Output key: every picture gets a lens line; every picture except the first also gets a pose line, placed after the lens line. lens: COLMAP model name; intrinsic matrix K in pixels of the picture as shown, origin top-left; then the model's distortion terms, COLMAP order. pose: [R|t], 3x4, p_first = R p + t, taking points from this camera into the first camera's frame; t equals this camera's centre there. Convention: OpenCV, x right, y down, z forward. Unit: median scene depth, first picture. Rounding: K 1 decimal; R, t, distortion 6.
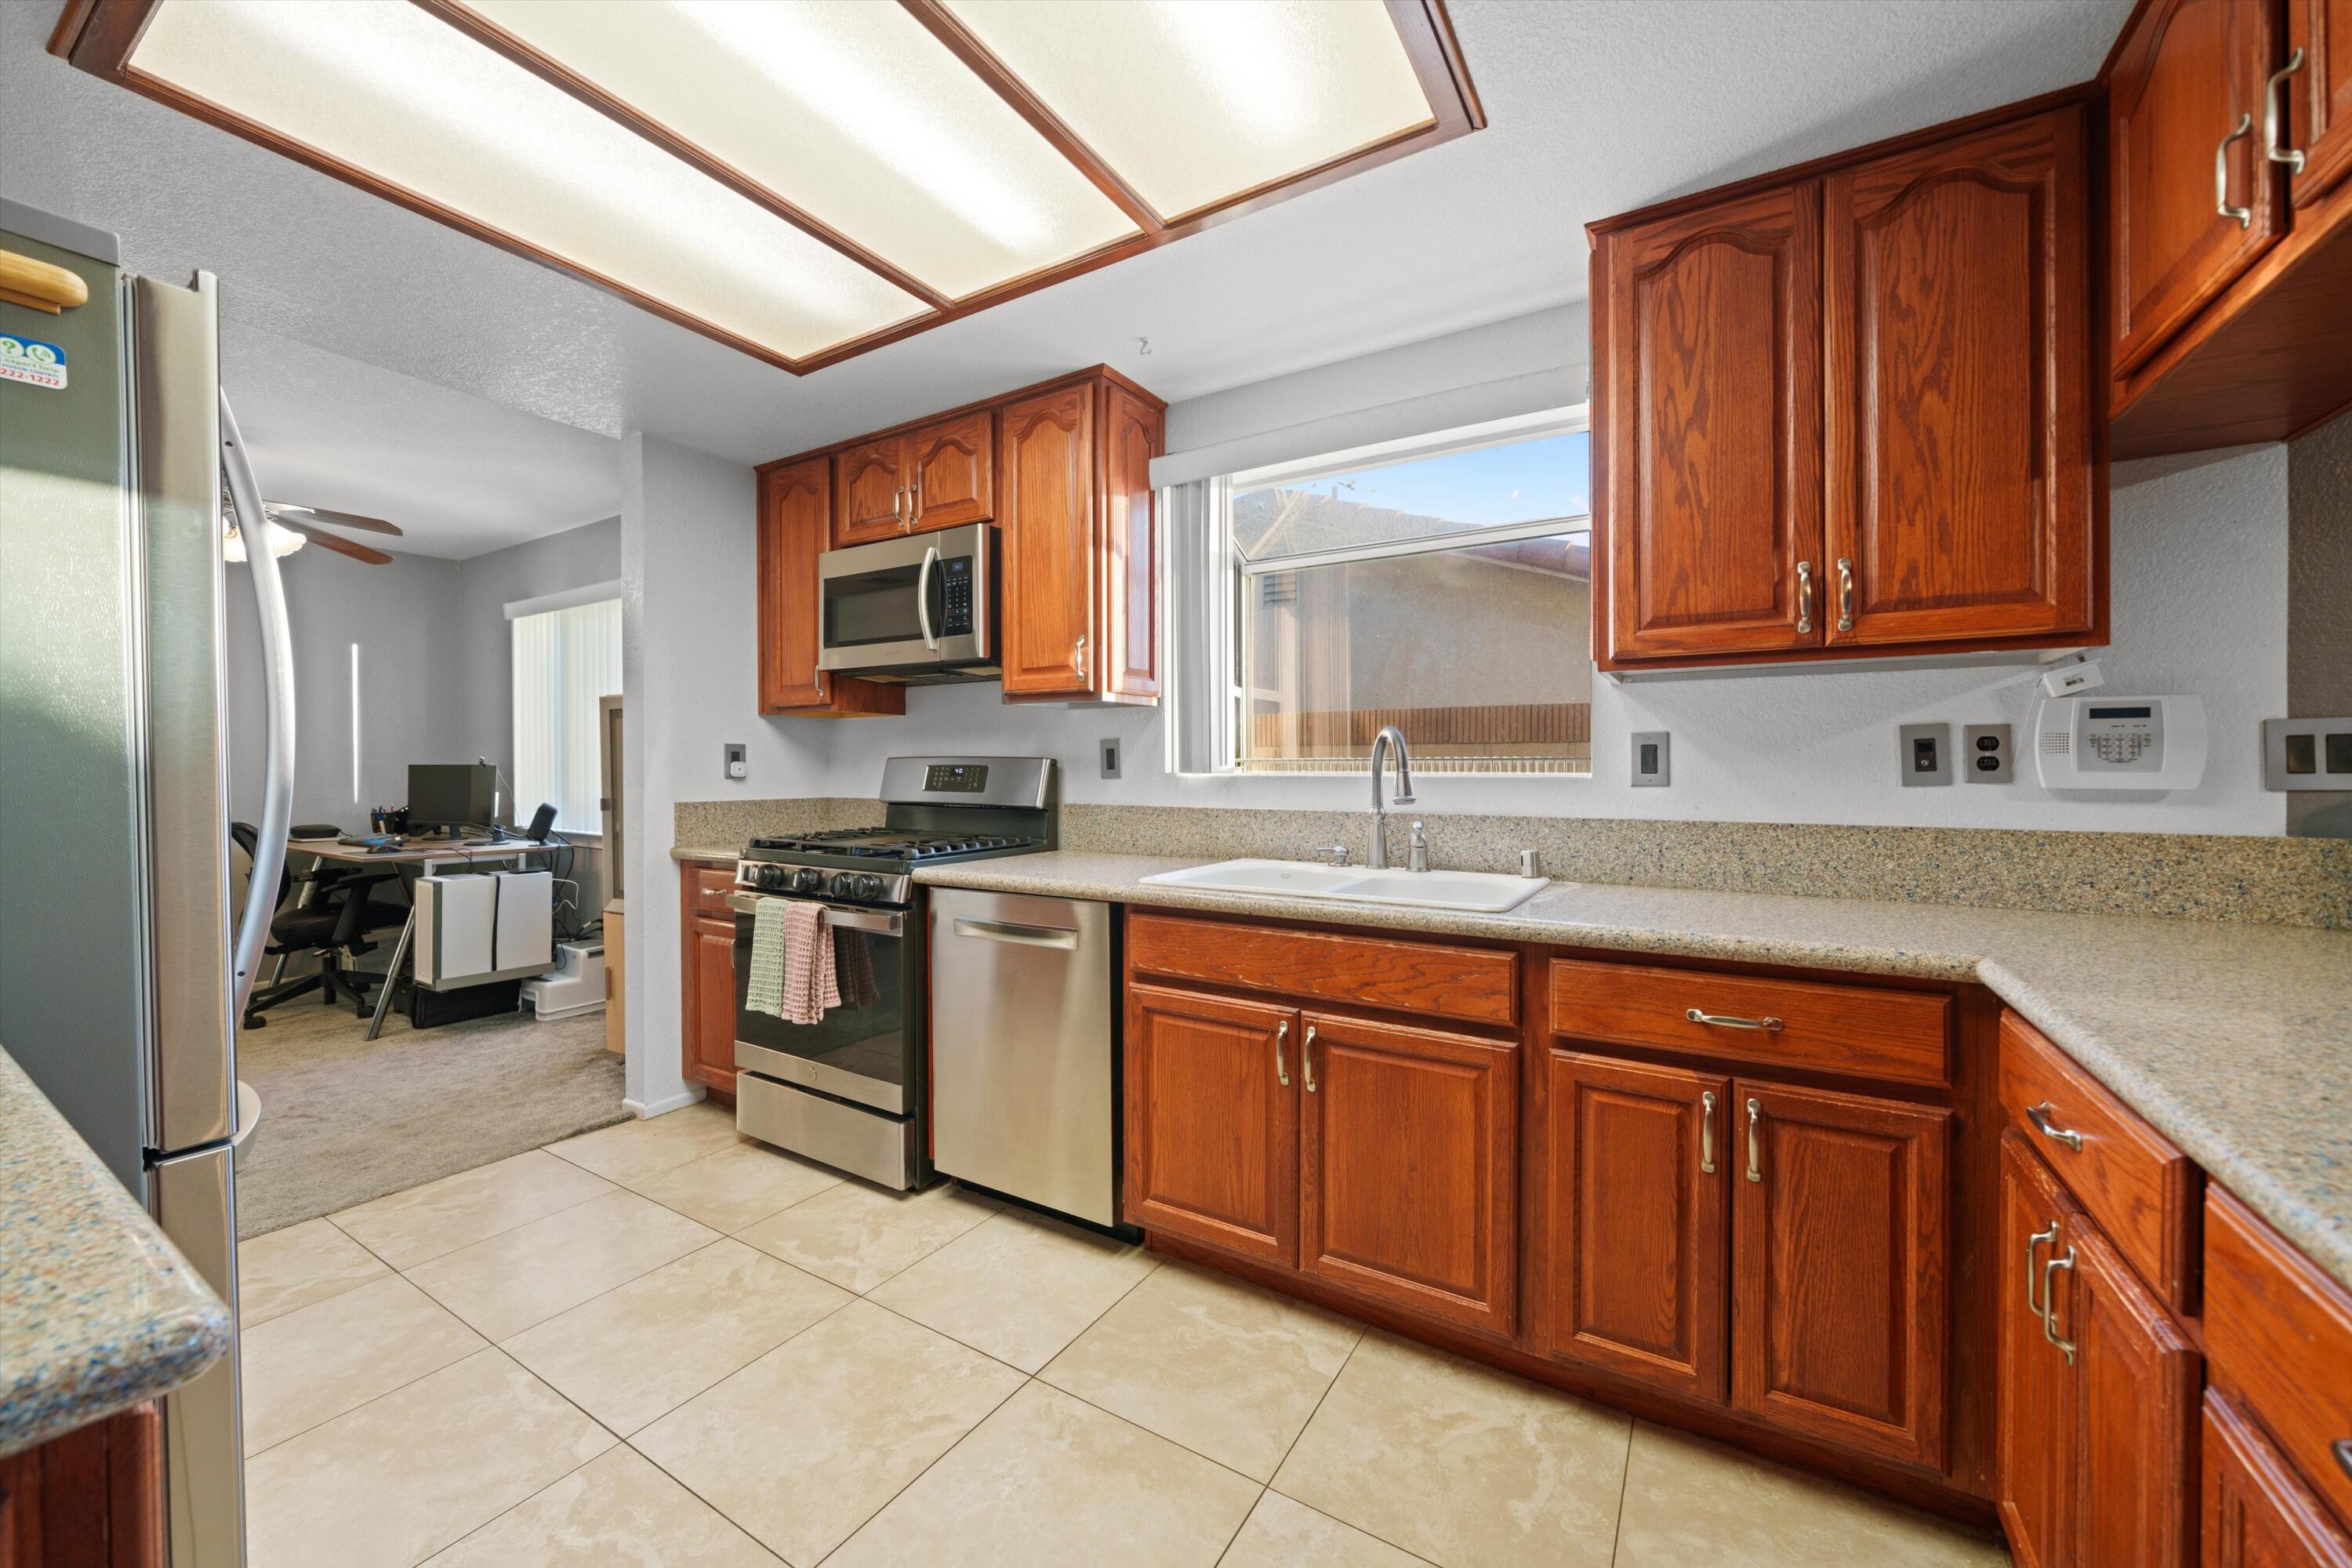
lens RADIAL K [[889.1, 0, 1176.0], [0, 889.1, 784.0], [0, 0, 1]] dist [-0.001671, -0.000321]
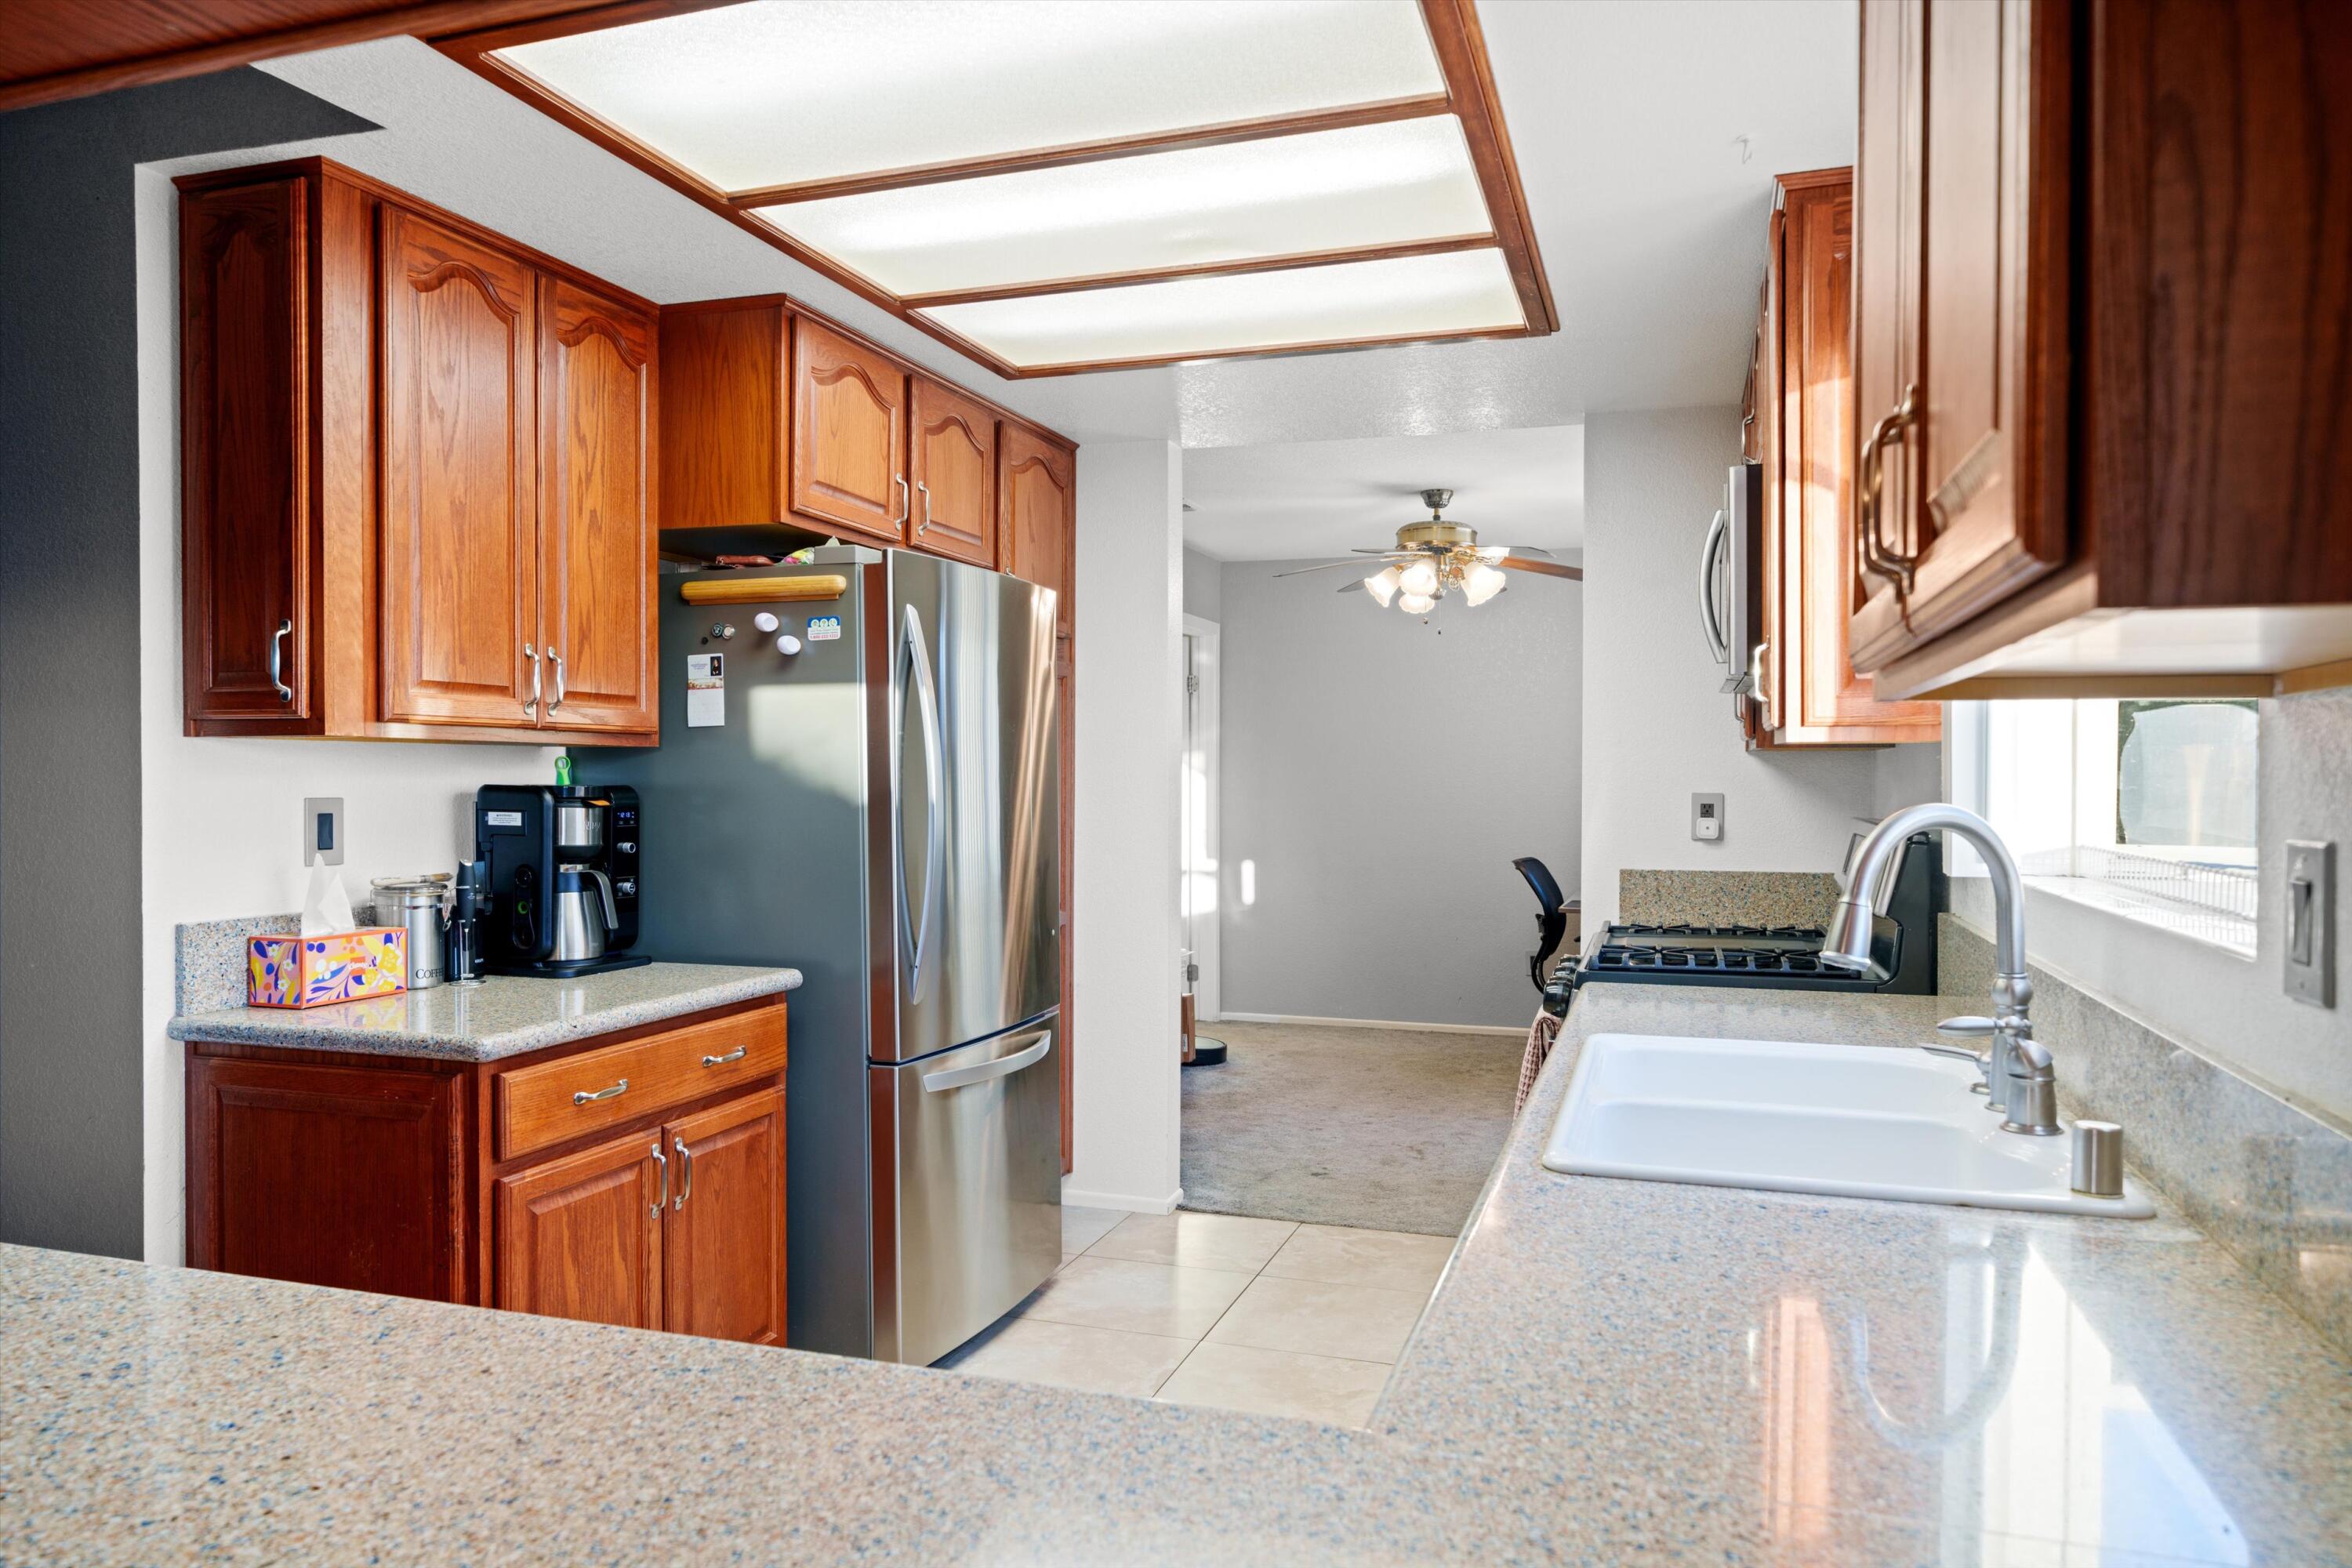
lens RADIAL K [[1531.9, 0, 1176.0], [0, 1531.9, 784.0], [0, 0, 1]] dist [-0.003173, -0.000755]
pose [[0.222193, 0.005000, -0.974990, 0.752247], [-0.020093, 0.999798, 0.000548, -0.053011], [0.974796, 0.019469, 0.222249, 0.348800]]
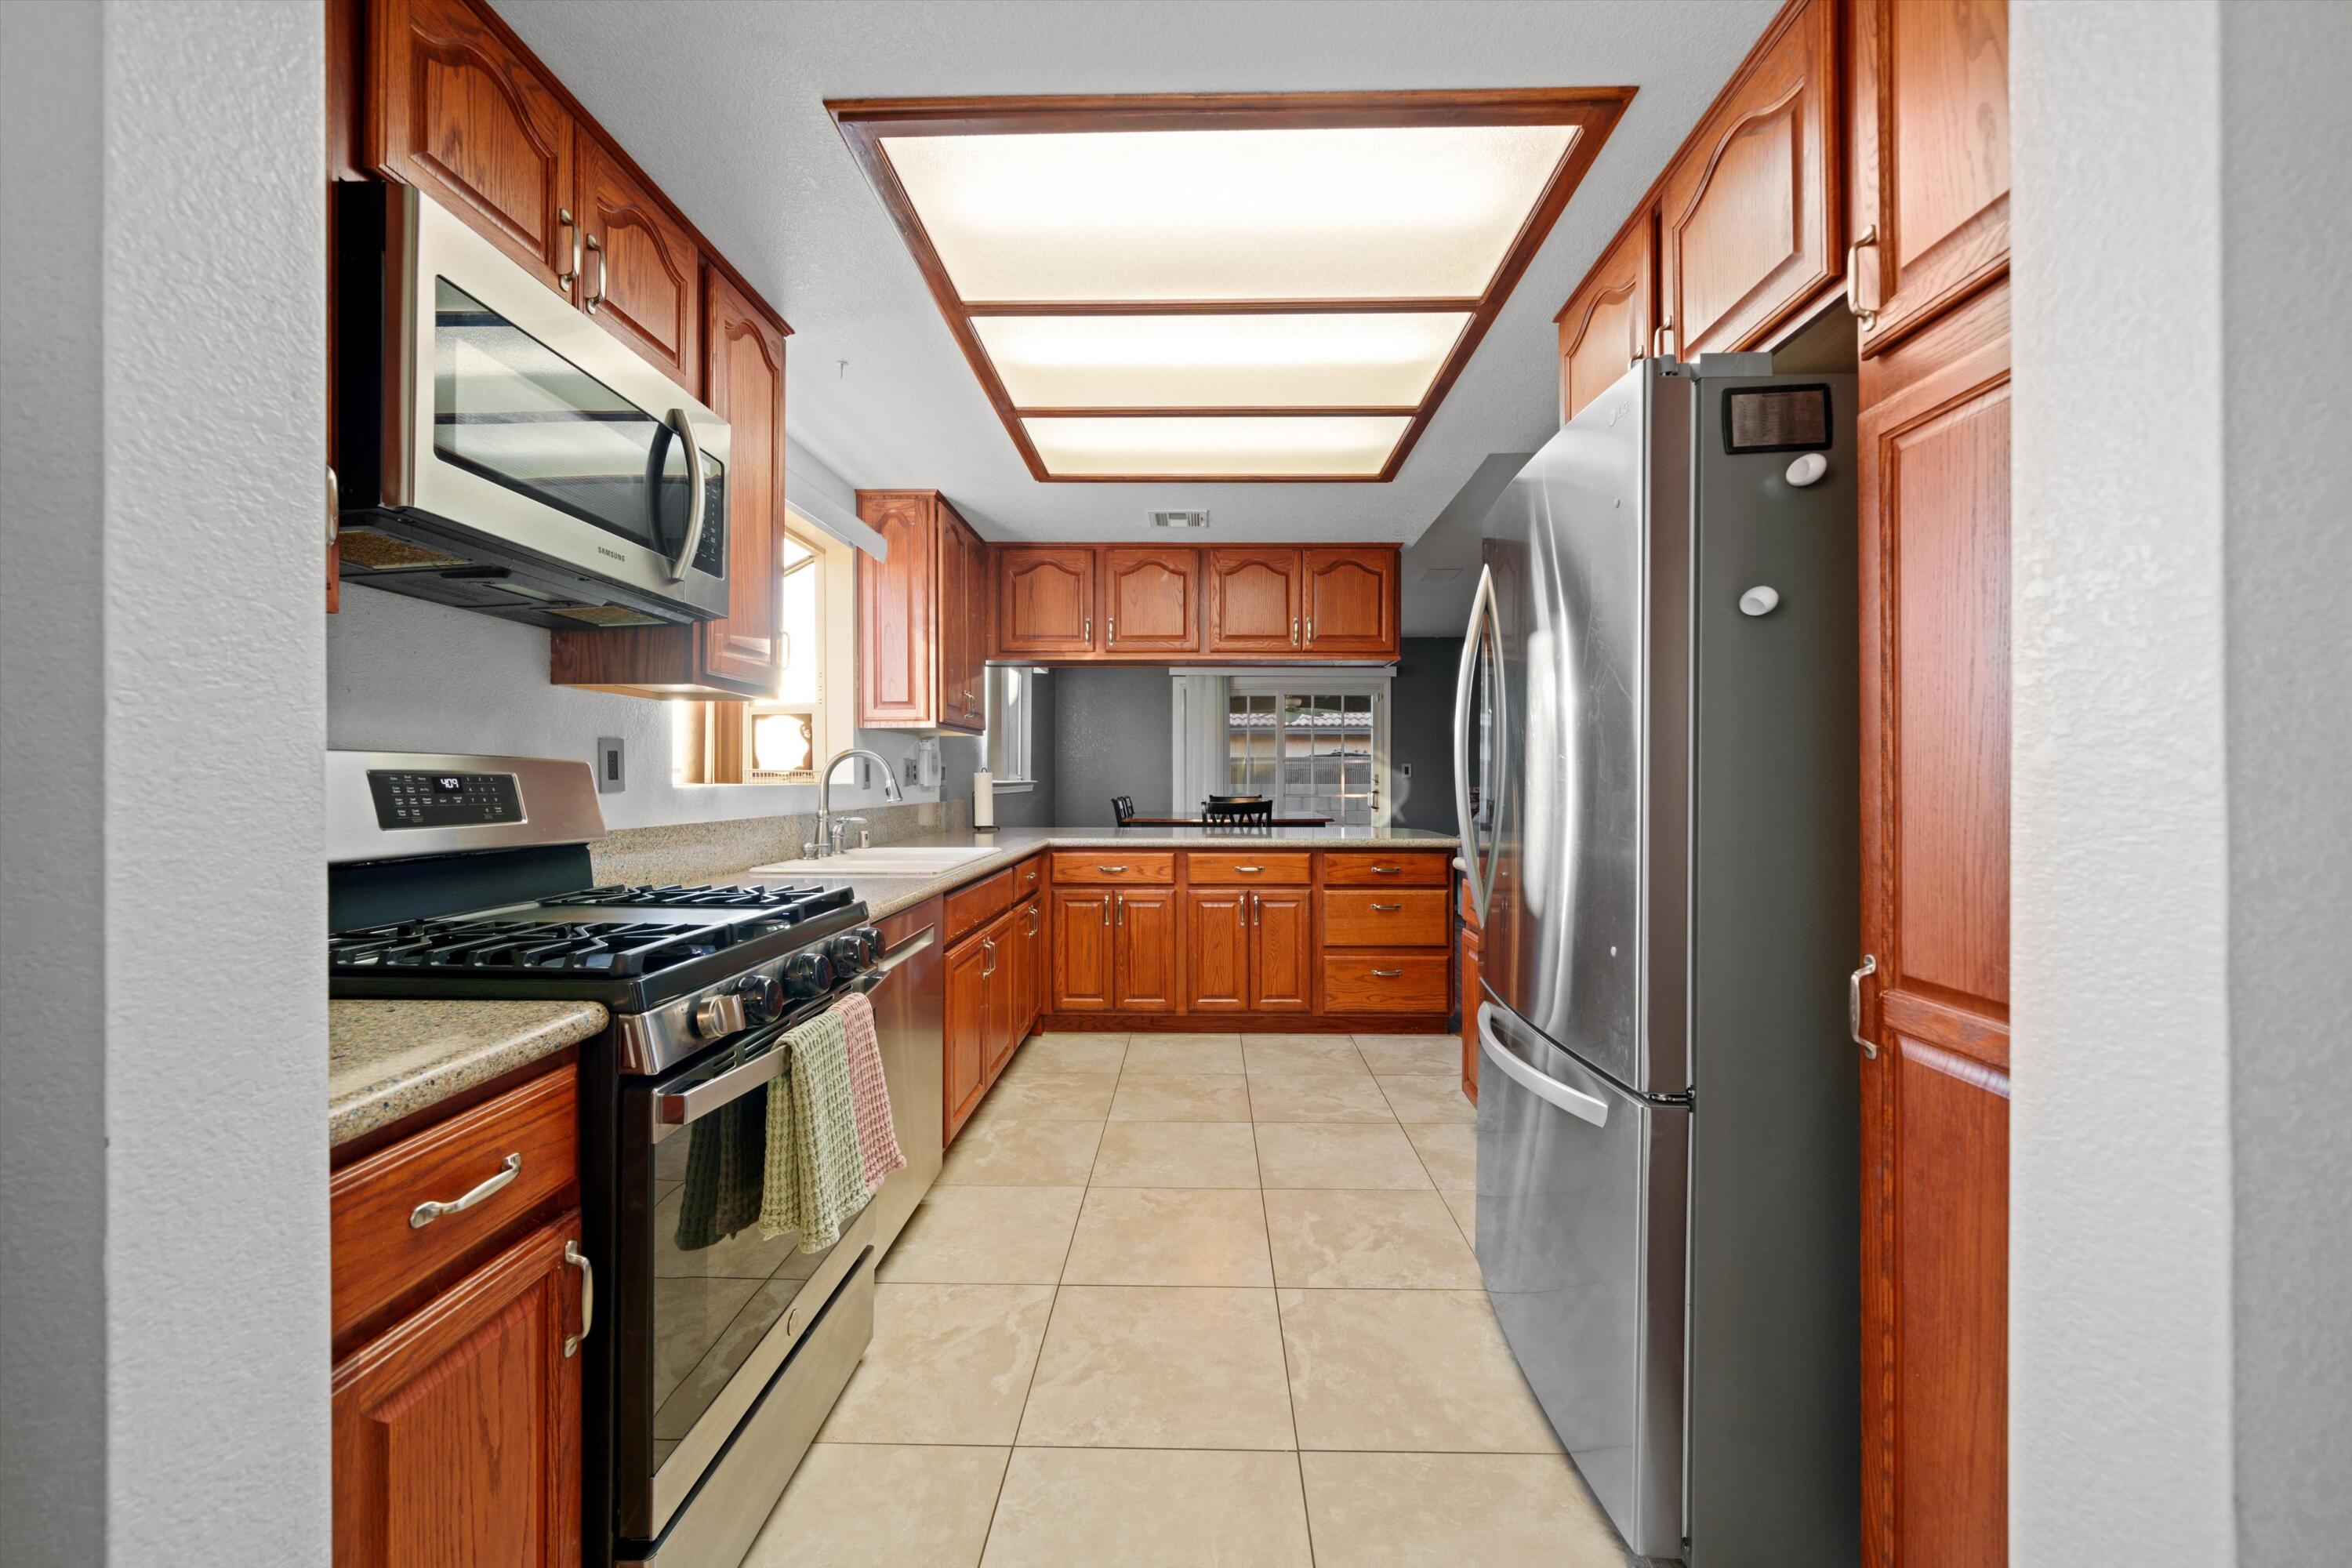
lens RADIAL K [[889.1, 0, 1176.0], [0, 889.1, 784.0], [0, 0, 1]] dist [-0.001671, -0.000321]
pose [[-0.496160, -0.006075, 0.868210, -0.961245], [0.009466, 0.999878, 0.012406, -0.018415], [-0.868180, 0.014374, -0.496042, 1.005753]]
